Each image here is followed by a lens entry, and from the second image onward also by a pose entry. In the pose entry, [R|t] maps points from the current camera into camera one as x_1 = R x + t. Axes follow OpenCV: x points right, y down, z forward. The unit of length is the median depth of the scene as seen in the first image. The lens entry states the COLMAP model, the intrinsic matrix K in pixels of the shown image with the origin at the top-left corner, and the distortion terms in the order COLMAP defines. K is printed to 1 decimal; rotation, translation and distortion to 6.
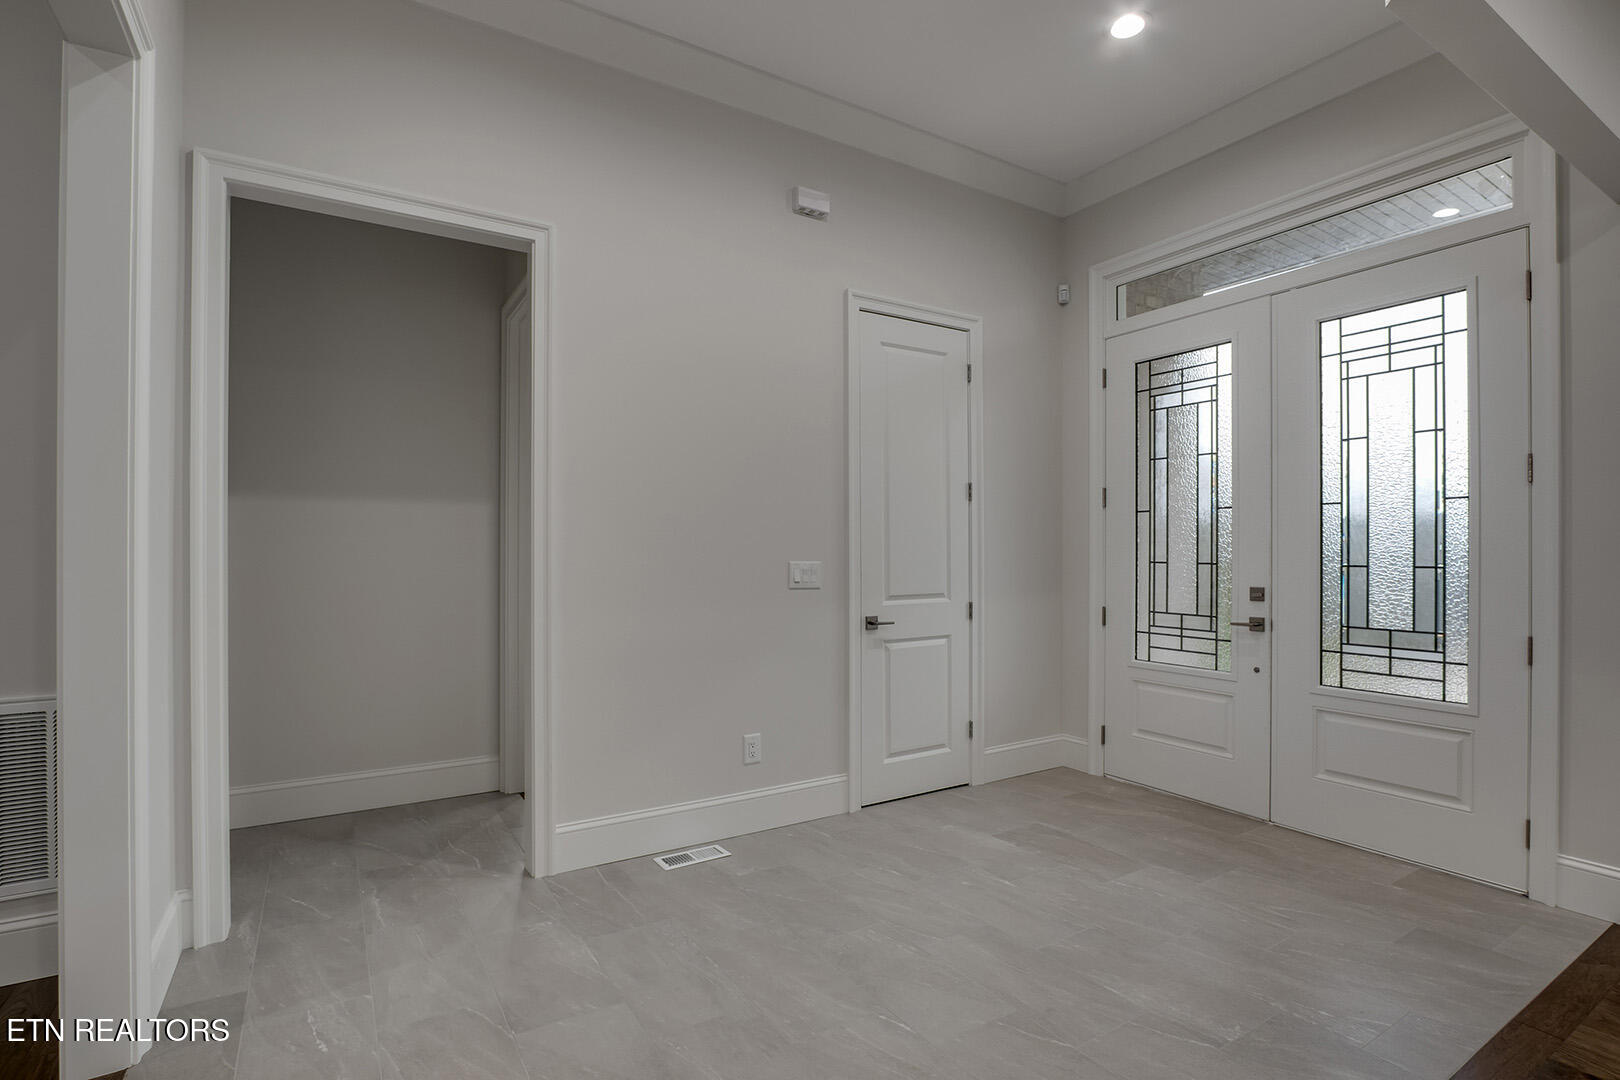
lens RADIAL K [[775.0, 0, 818.7], [0, 775.0, 550.8], [0, 0, 1]] dist [-0.024499, 0.001953]
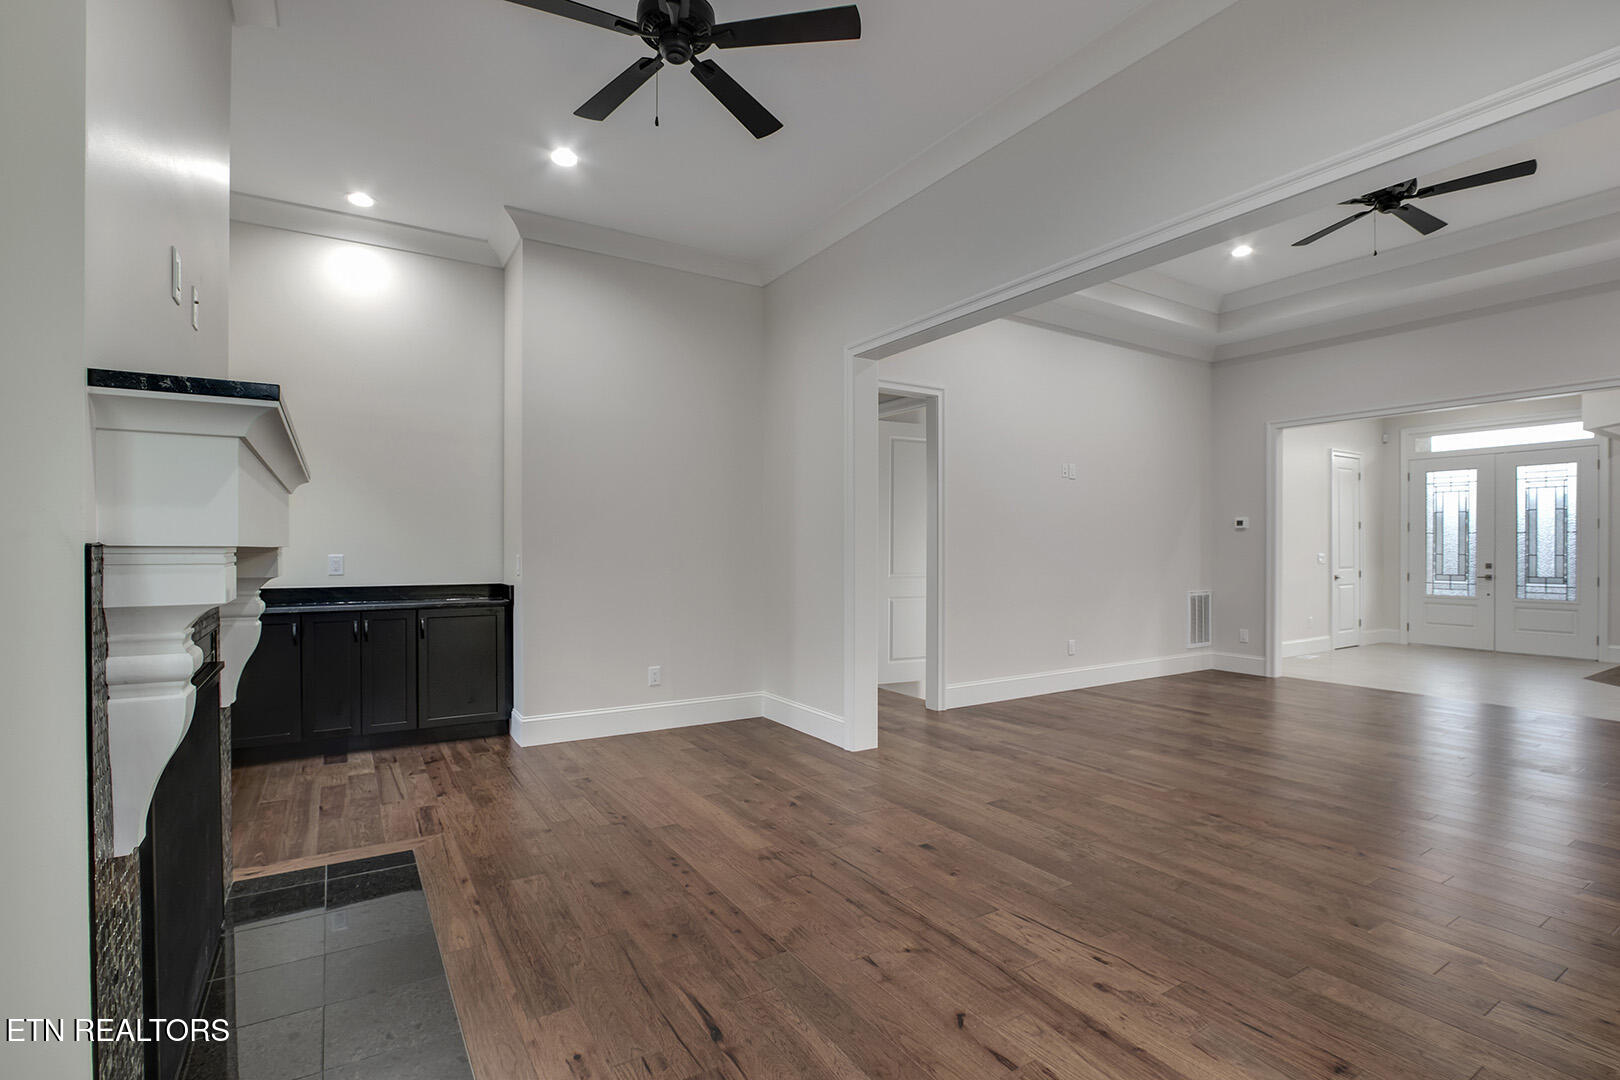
lens RADIAL K [[764.4, 0, 812.1], [0, 764.4, 551.3], [0, 0, 1]] dist [-0.023206, 0.001601]
pose [[0.999996, -0.001273, 0.002463, -1.746582], [0.001259, 0.999983, 0.005663, -0.011675], [-0.002470, -0.005660, 0.999981, -1.563549]]
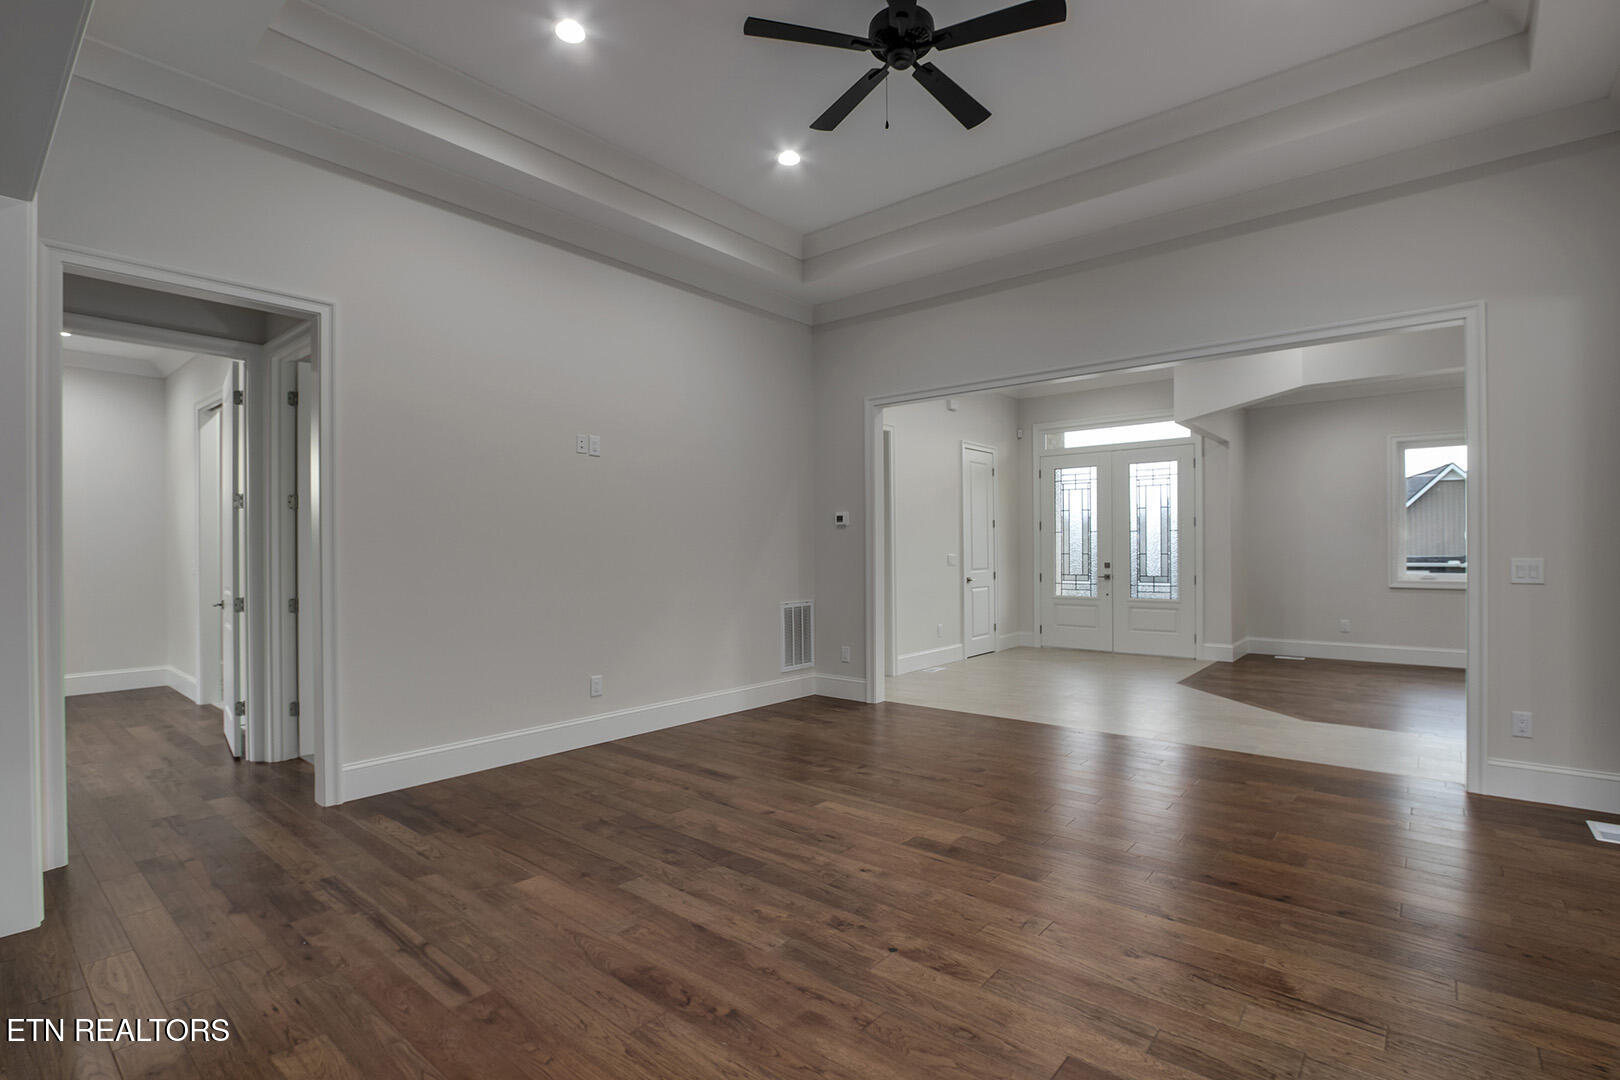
lens RADIAL K [[762.6, 0, 815.0], [0, 762.6, 555.6], [0, 0, 1]] dist [-0.044637, 0.016032]
pose [[0.949587, -0.010724, 0.313319, -1.154634], [0.008221, 0.999923, 0.009307, -0.008556], [-0.313395, -0.006262, 0.949602, -1.108692]]
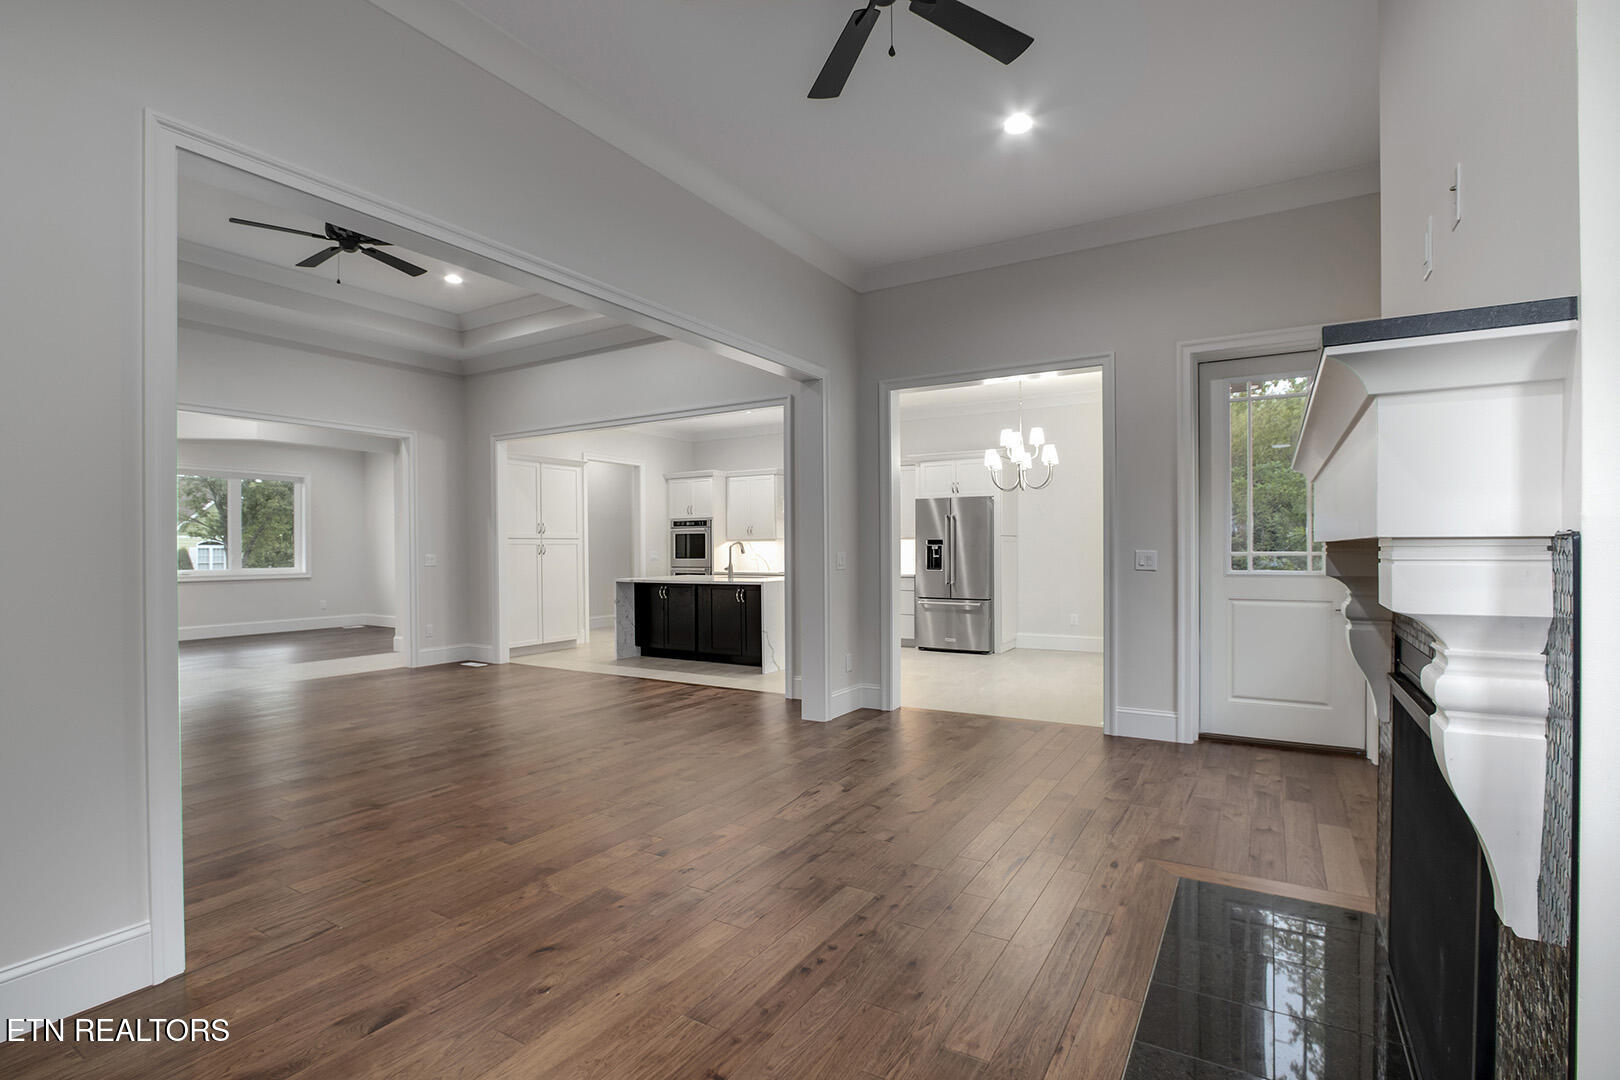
lens RADIAL K [[764.4, 0, 812.1], [0, 764.4, 551.3], [0, 0, 1]] dist [-0.023206, 0.001601]
pose [[-0.449813, -0.004562, 0.893111, -2.453266], [0.003528, 0.999970, 0.006885, -0.009492], [-0.893116, 0.006247, -0.449784, -0.446658]]
